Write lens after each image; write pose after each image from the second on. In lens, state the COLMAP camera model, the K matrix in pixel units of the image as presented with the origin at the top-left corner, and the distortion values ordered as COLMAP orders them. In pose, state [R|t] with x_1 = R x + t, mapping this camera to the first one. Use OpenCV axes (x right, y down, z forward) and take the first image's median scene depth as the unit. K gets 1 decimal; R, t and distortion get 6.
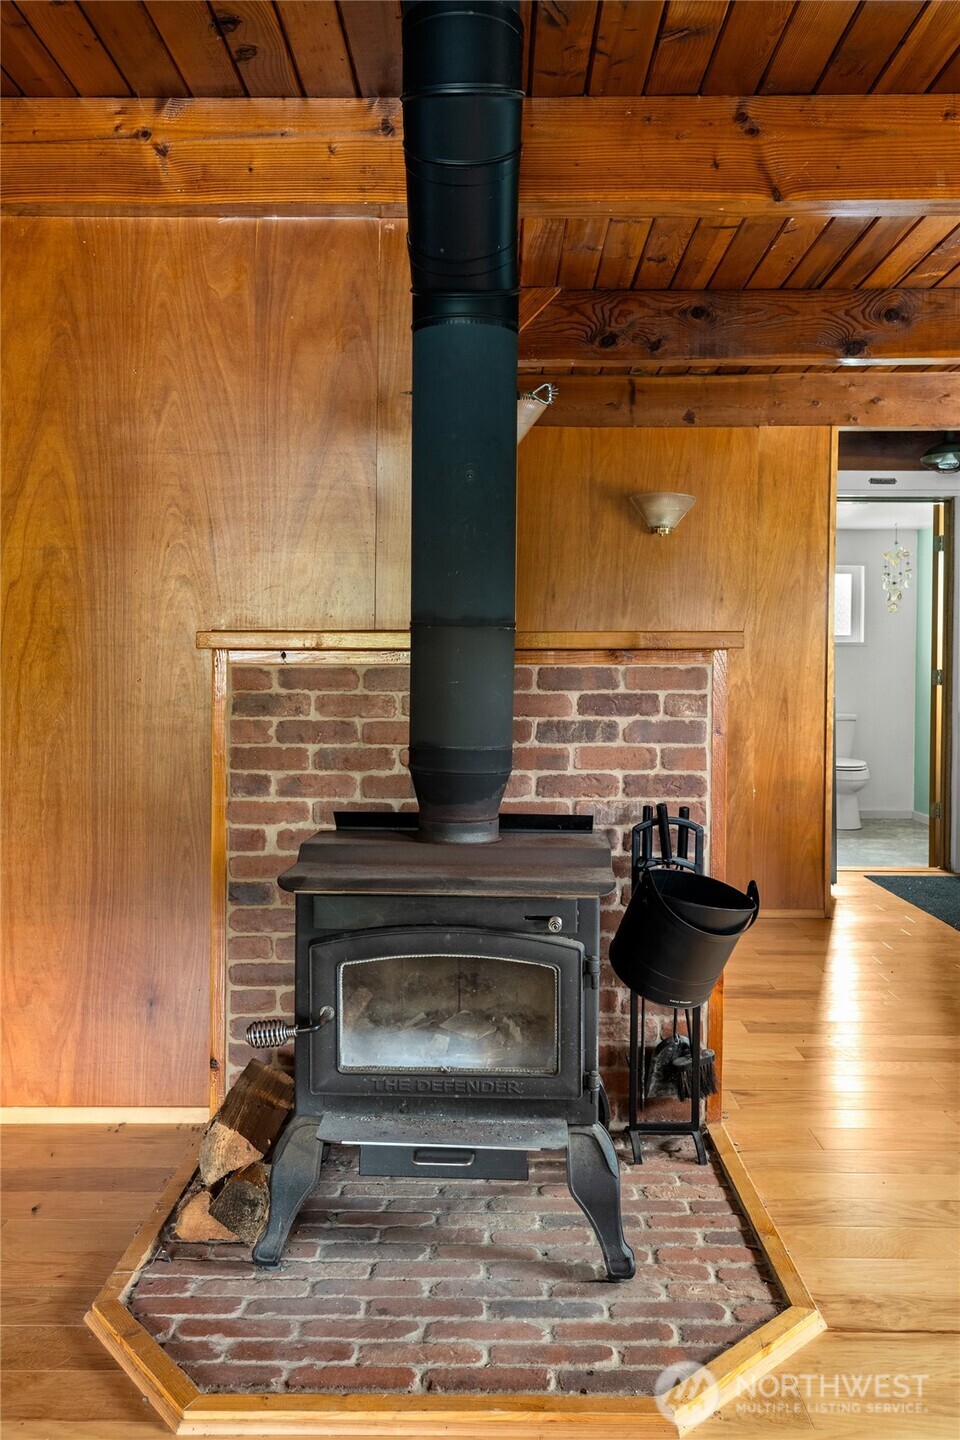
lens RADIAL K [[1160.2, 0, 484.0], [0, 1160.2, 687.5], [0, 0, 1]] dist [0.014295, 0.004452]
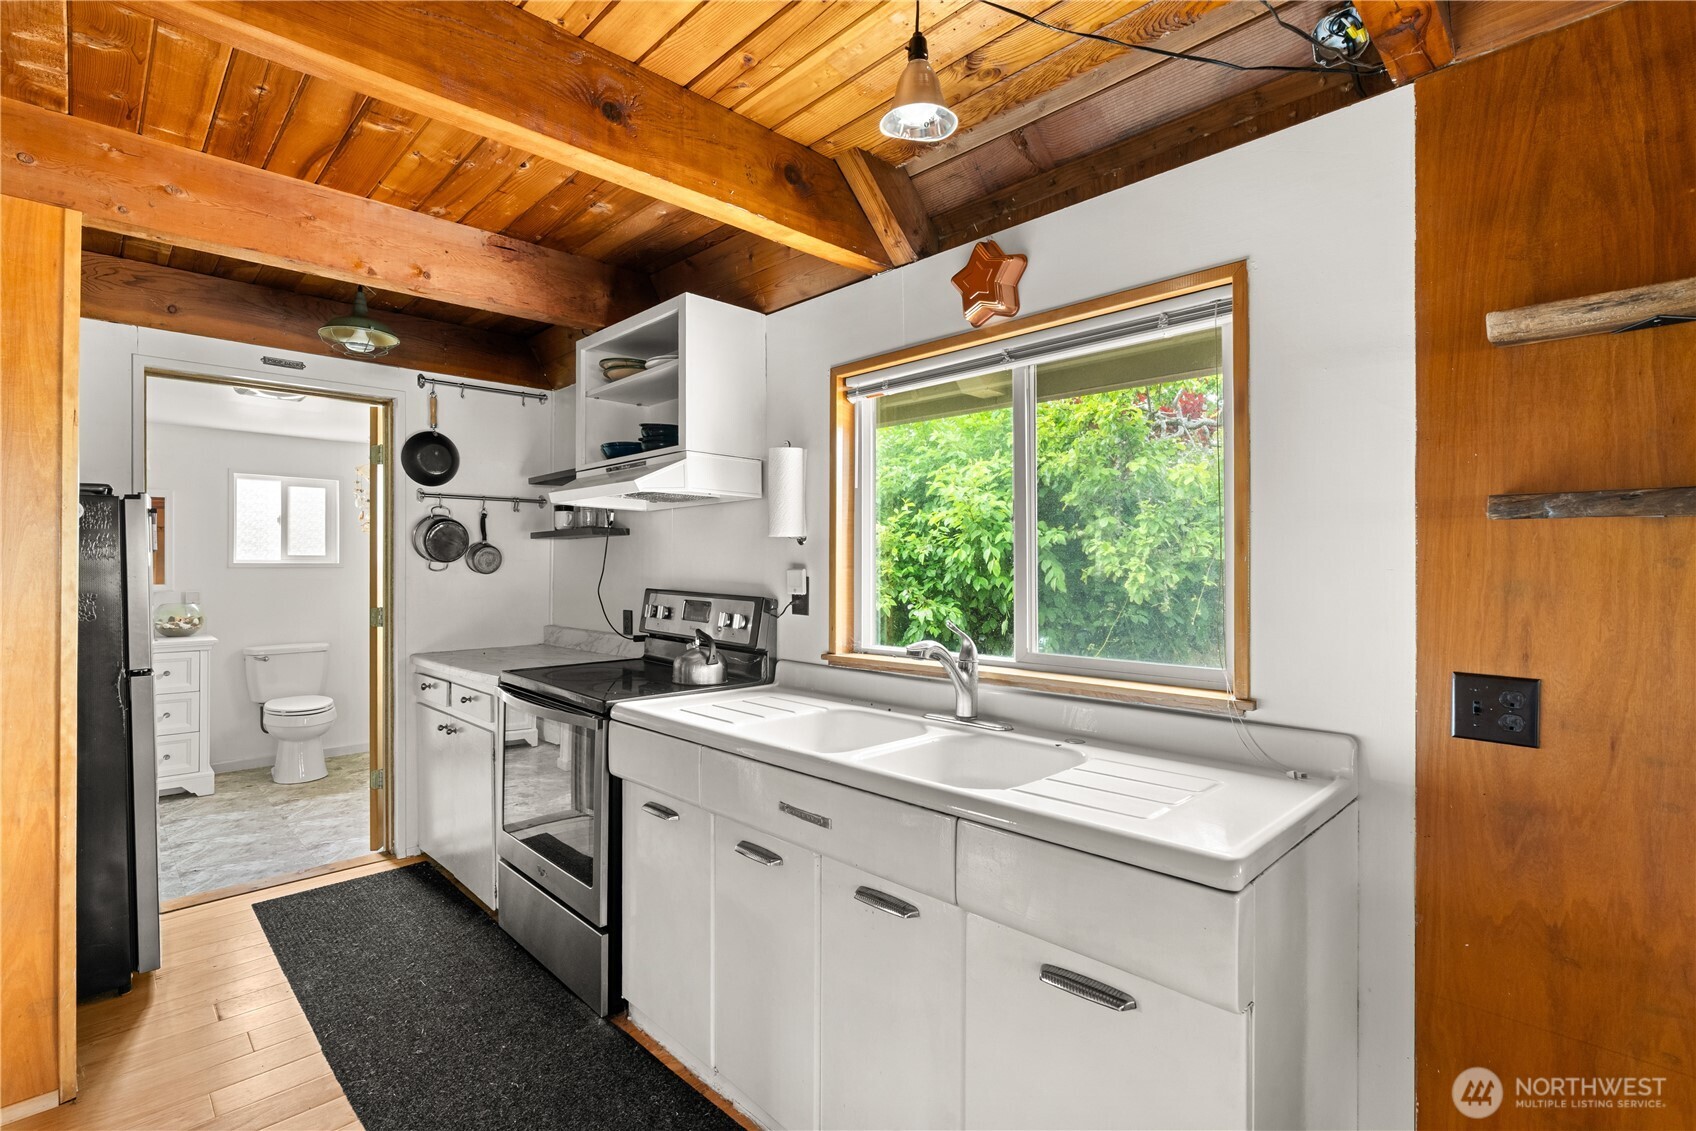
lens RADIAL K [[777.1, 0, 845.3], [0, 777.1, 563.1], [0, 0, 1]] dist [-0.010558, 0.004217]
pose [[0.706083, -0.007210, 0.708093, 0.573141], [0.018079, 0.999806, -0.007847, -0.088991], [-0.707899, 0.018342, 0.706076, 0.919273]]
